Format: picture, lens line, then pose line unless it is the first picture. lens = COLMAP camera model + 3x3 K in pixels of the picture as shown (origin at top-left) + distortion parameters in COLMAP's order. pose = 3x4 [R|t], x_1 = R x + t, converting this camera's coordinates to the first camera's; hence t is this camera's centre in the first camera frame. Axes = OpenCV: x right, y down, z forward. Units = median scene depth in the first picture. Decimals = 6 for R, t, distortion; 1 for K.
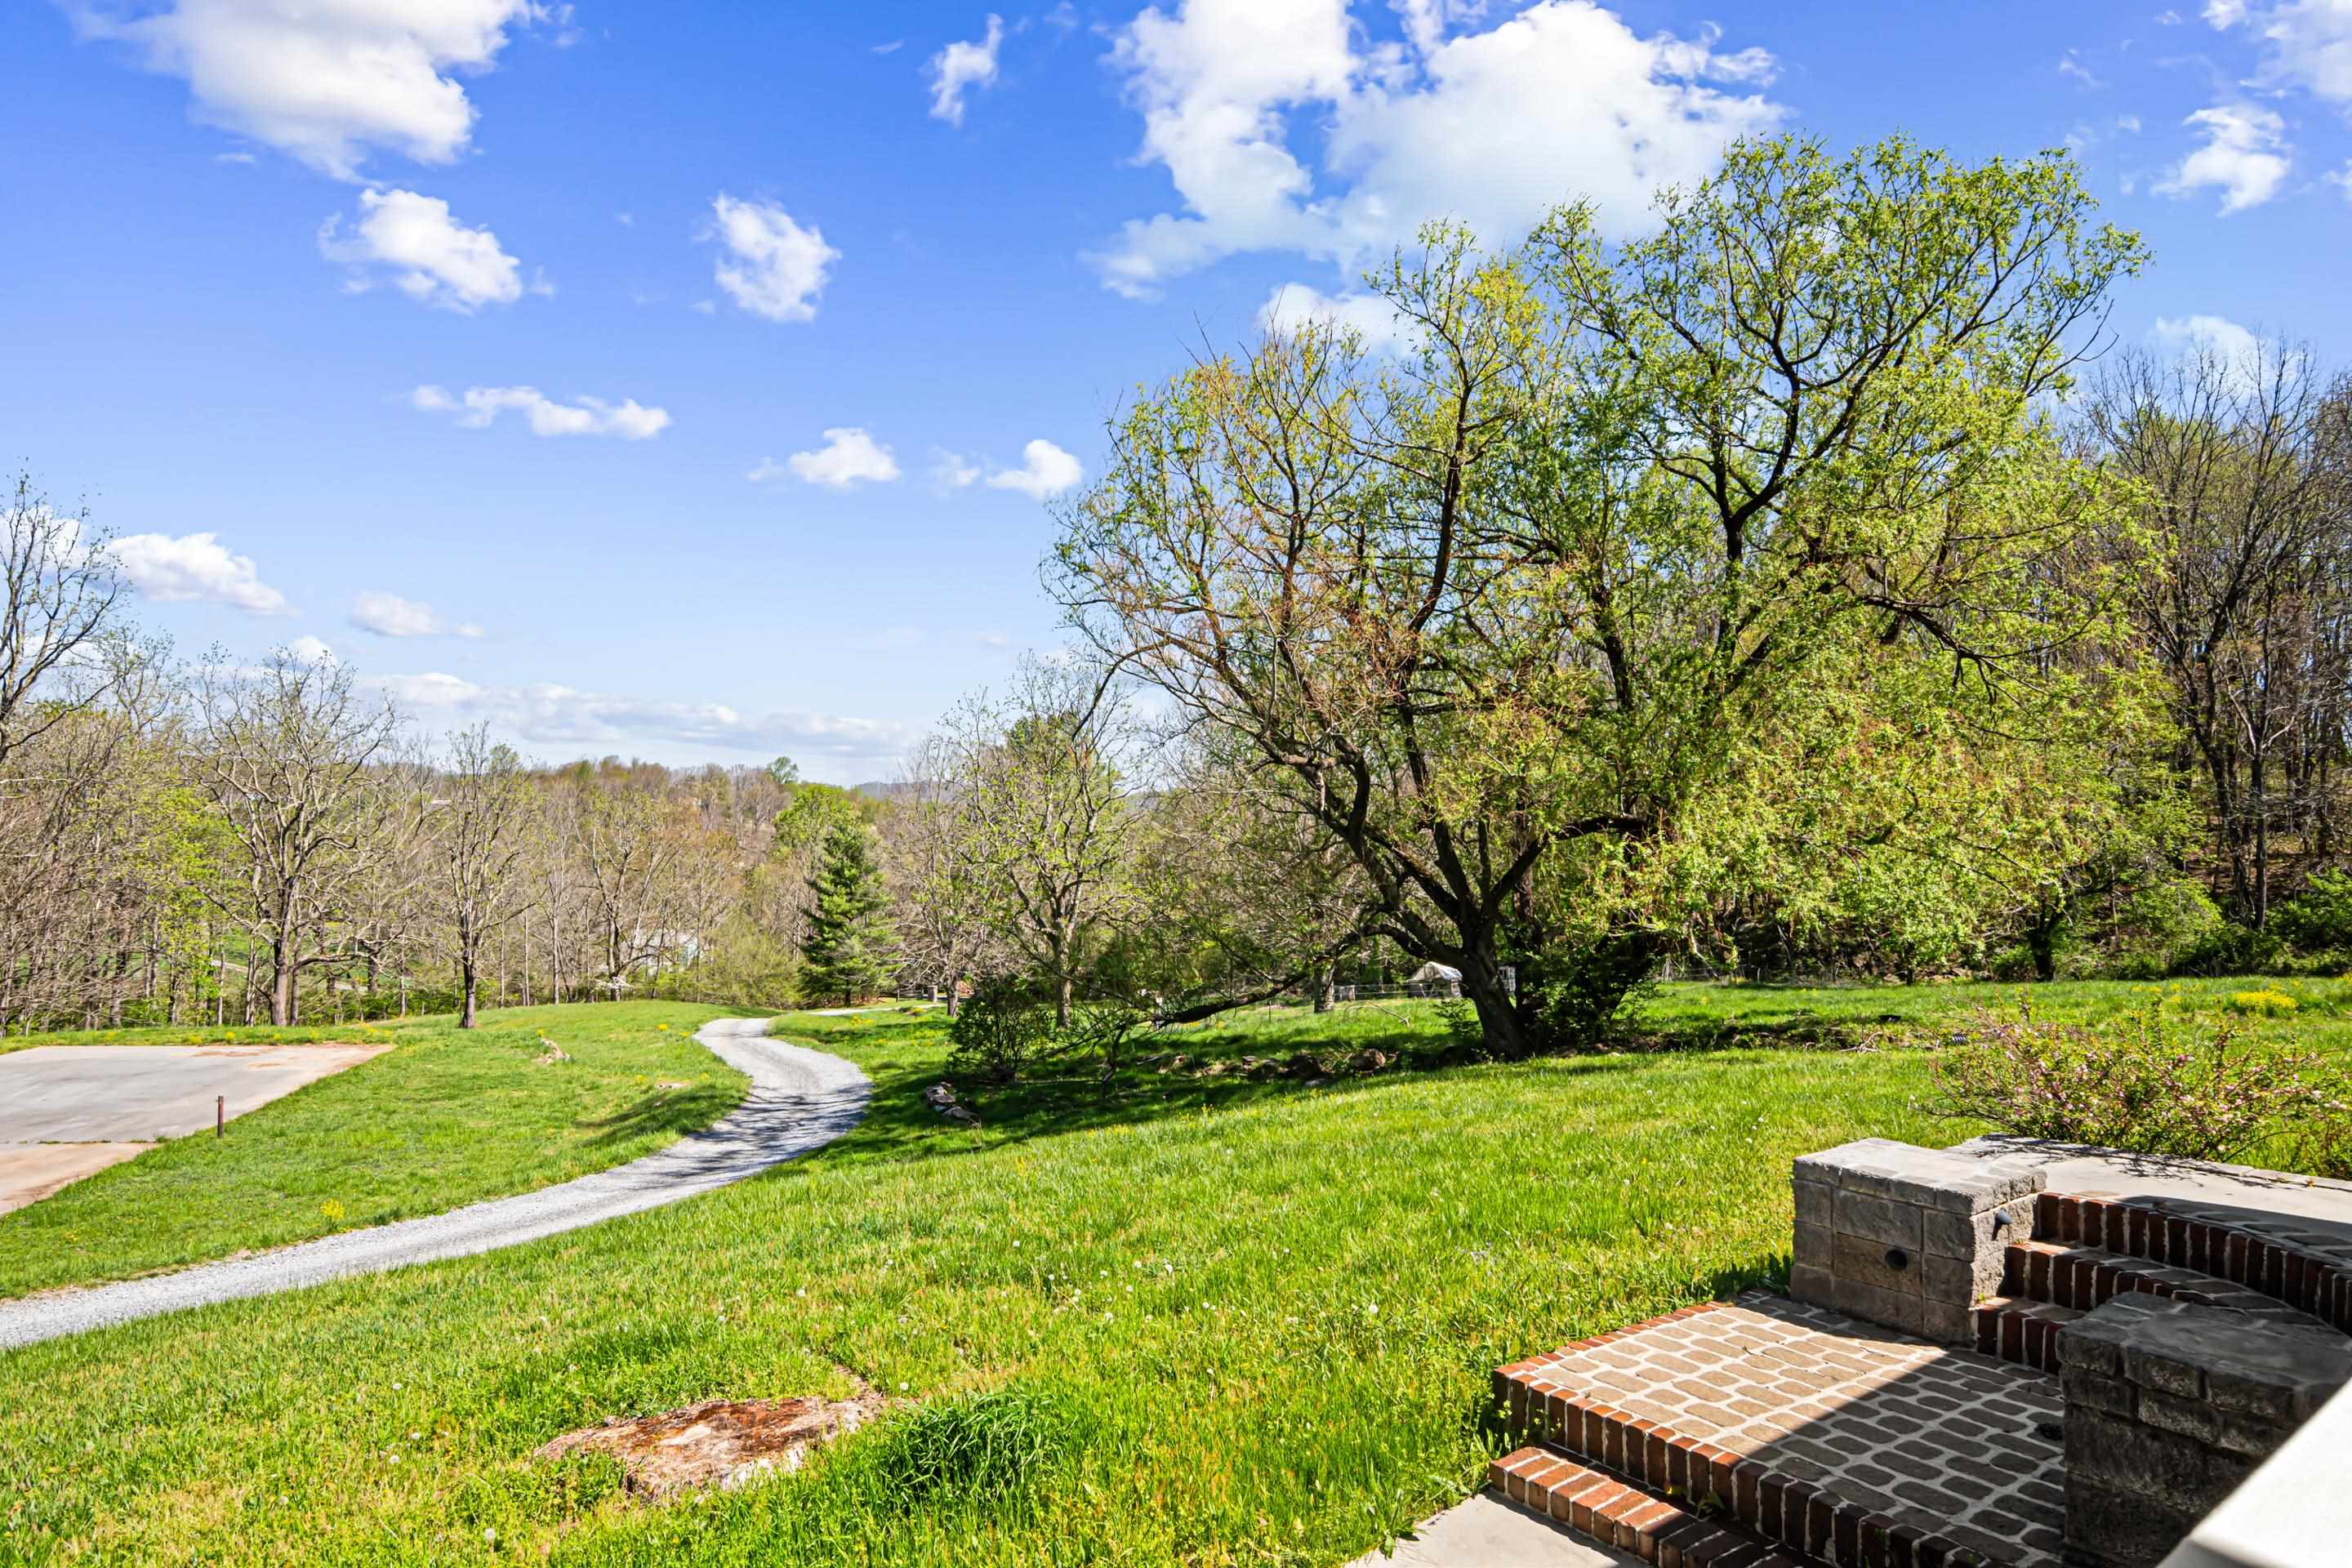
lens RADIAL K [[1415.5, 0, 1171.2], [0, 1415.5, 782.3], [0, 0, 1]] dist [0.002110, -0.006123]
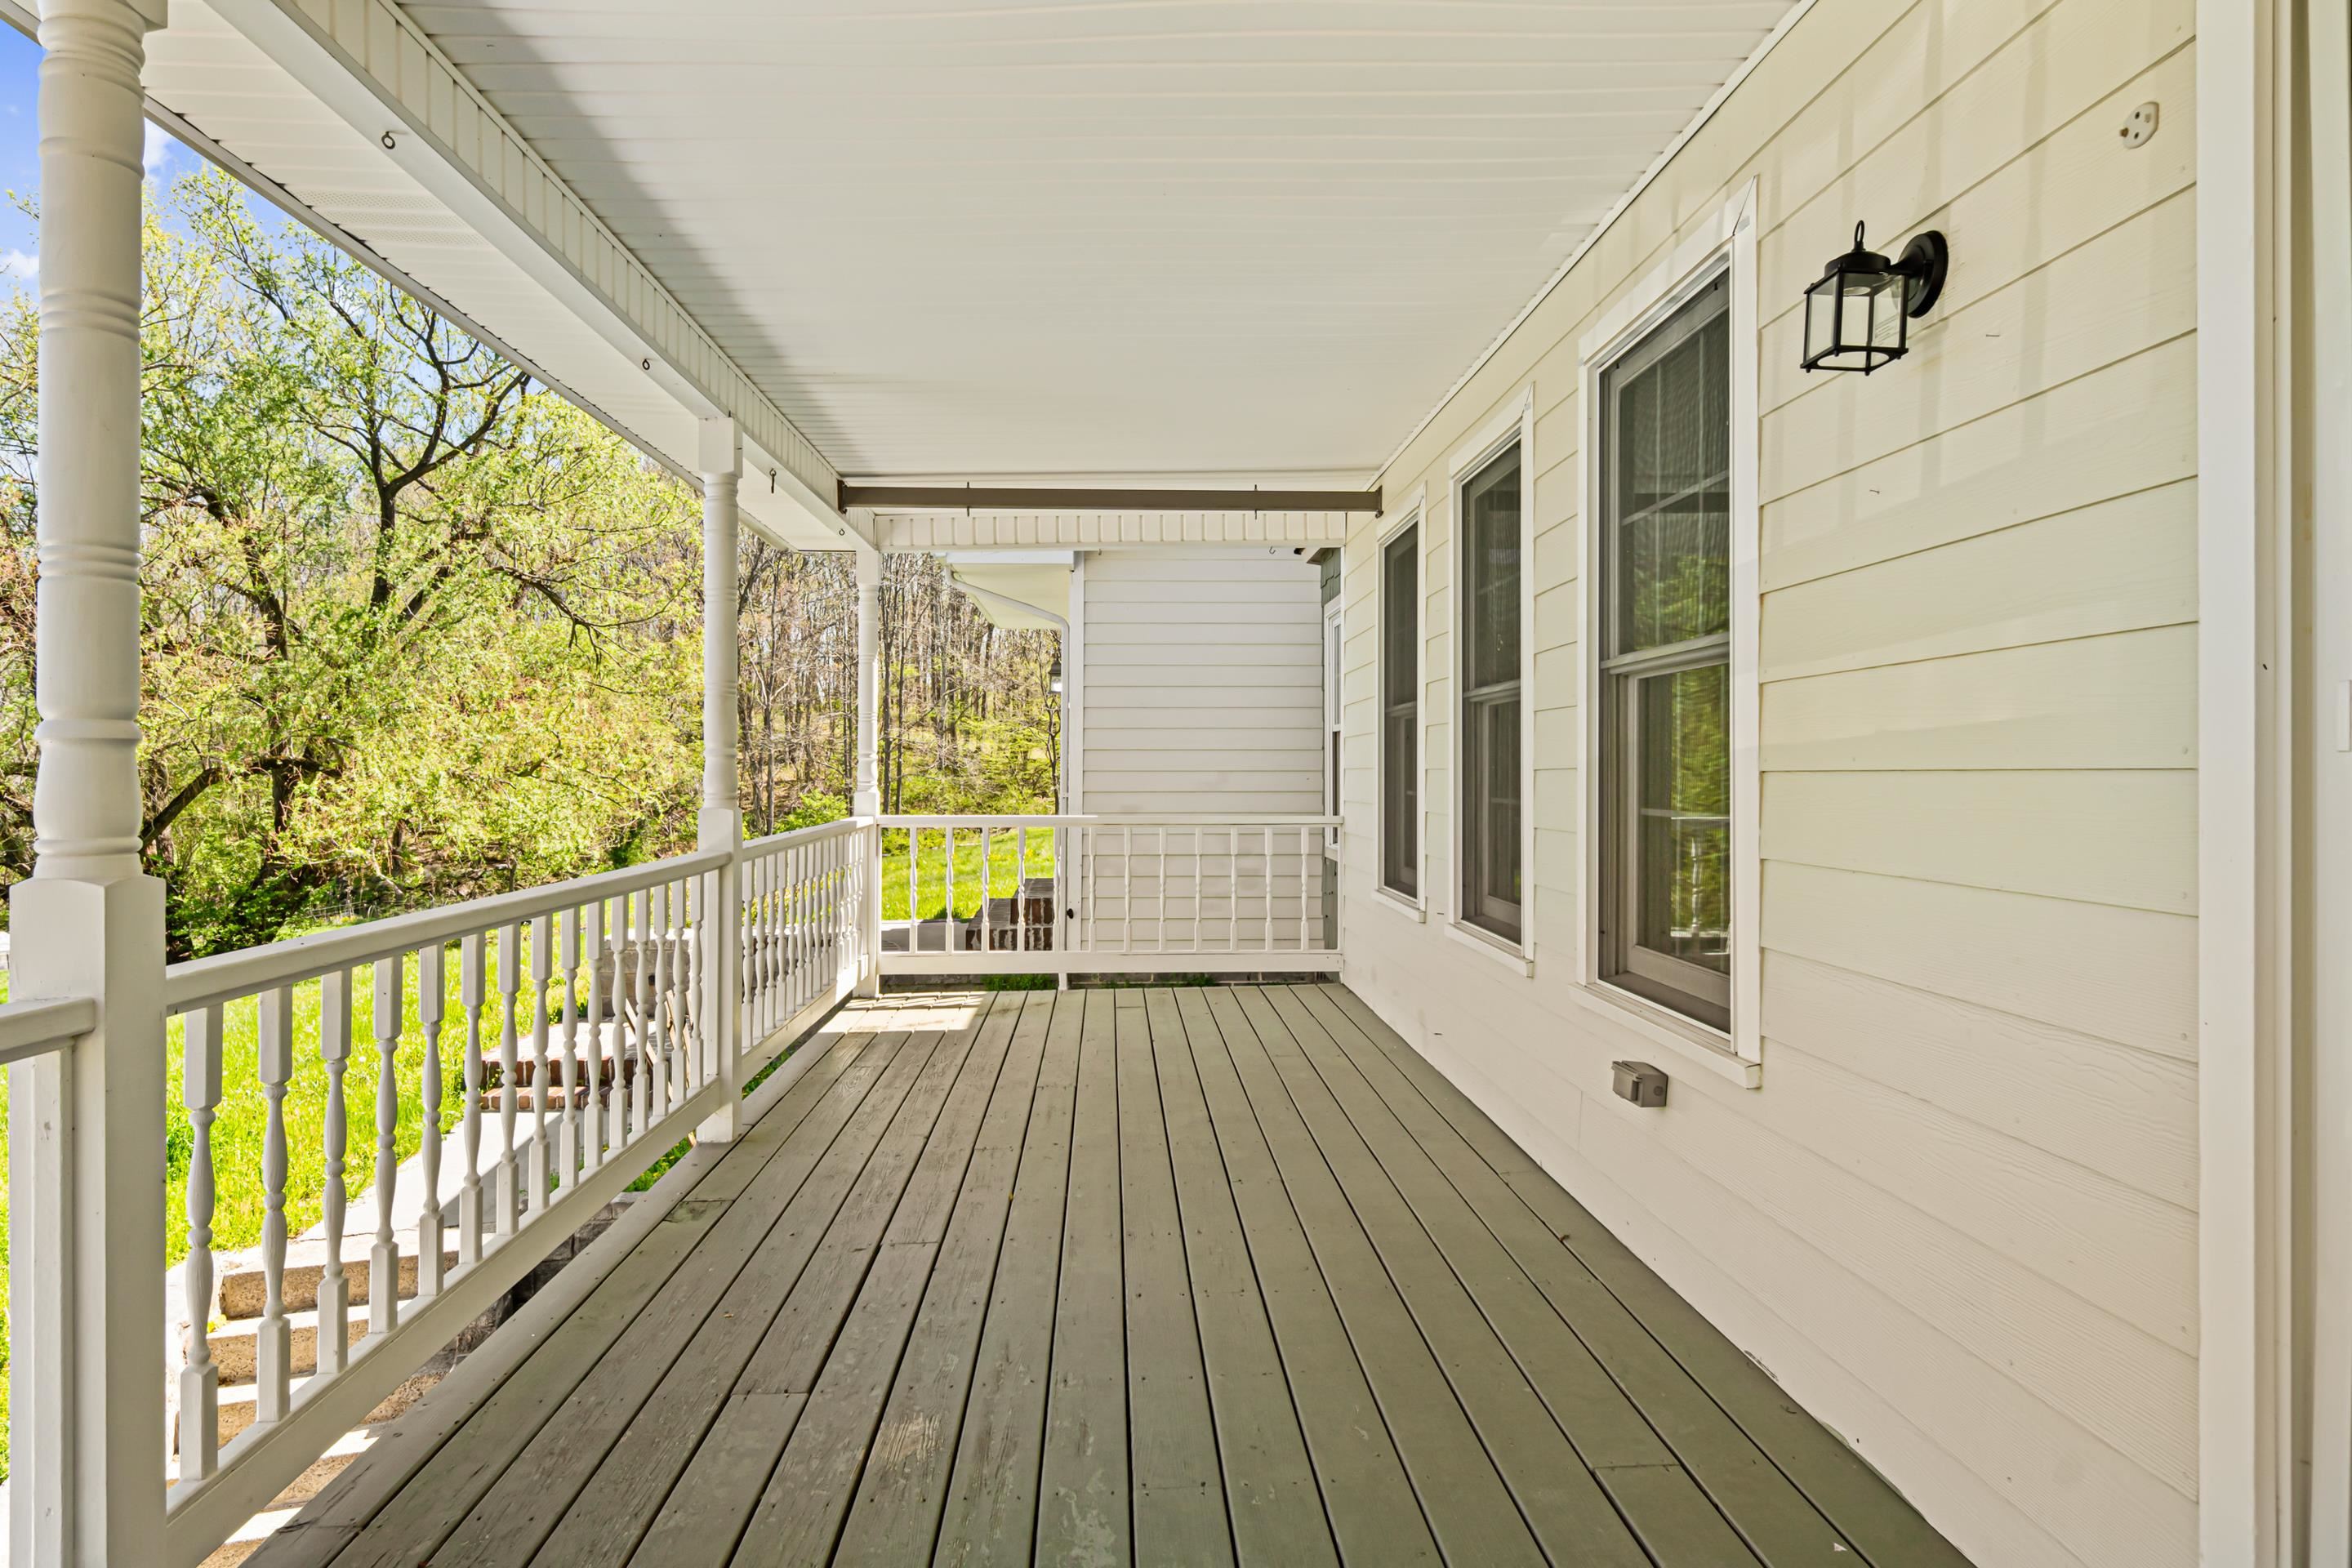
lens RADIAL K [[1415.5, 0, 1177.0], [0, 1415.5, 770.6], [0, 0, 1]] dist [0.002110, -0.006123]
pose [[0.589505, -0.022546, 0.807450, -0.139168], [-0.004794, 0.999495, 0.031409, -0.003002], [-0.807750, -0.022387, 0.589099, -0.159574]]
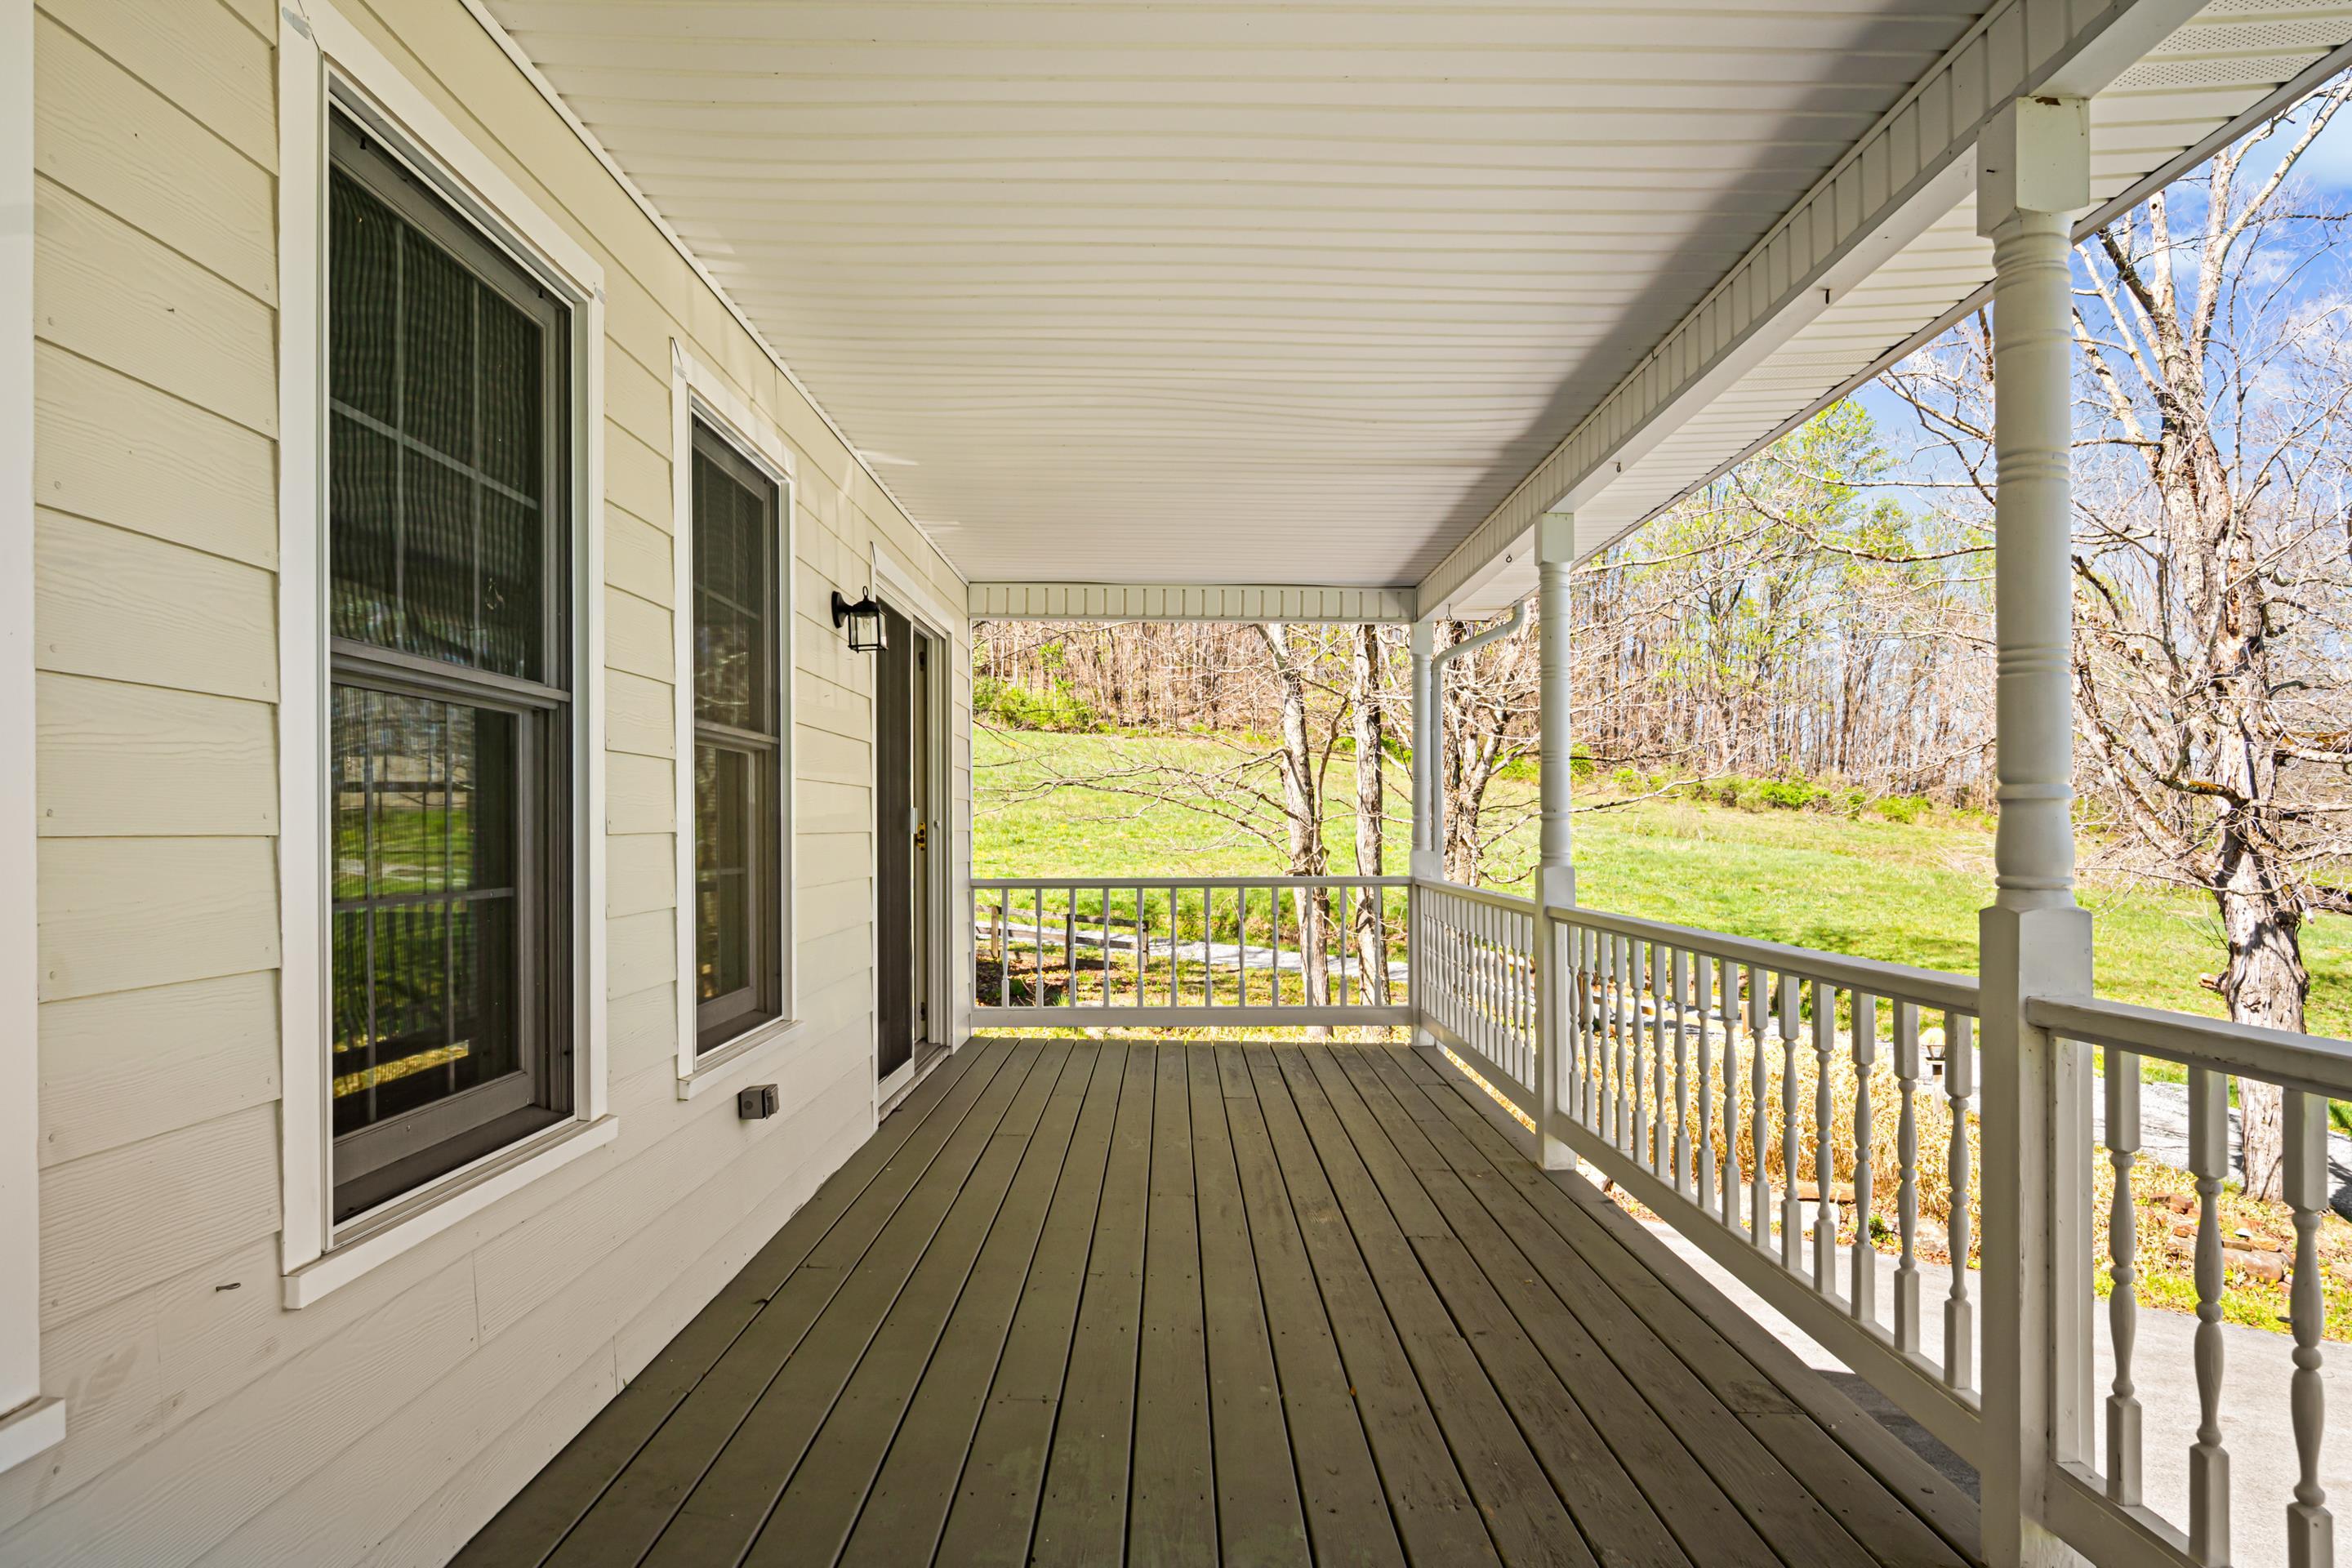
lens RADIAL K [[1415.5, 0, 1178.4], [0, 1415.5, 791.1], [0, 0, 1]] dist [0.002110, -0.006123]
pose [[-0.625165, -0.039076, -0.779514, 2.495578], [0.009387, 0.998297, -0.057572, 0.097859], [0.780437, -0.043309, -0.623733, 1.902027]]
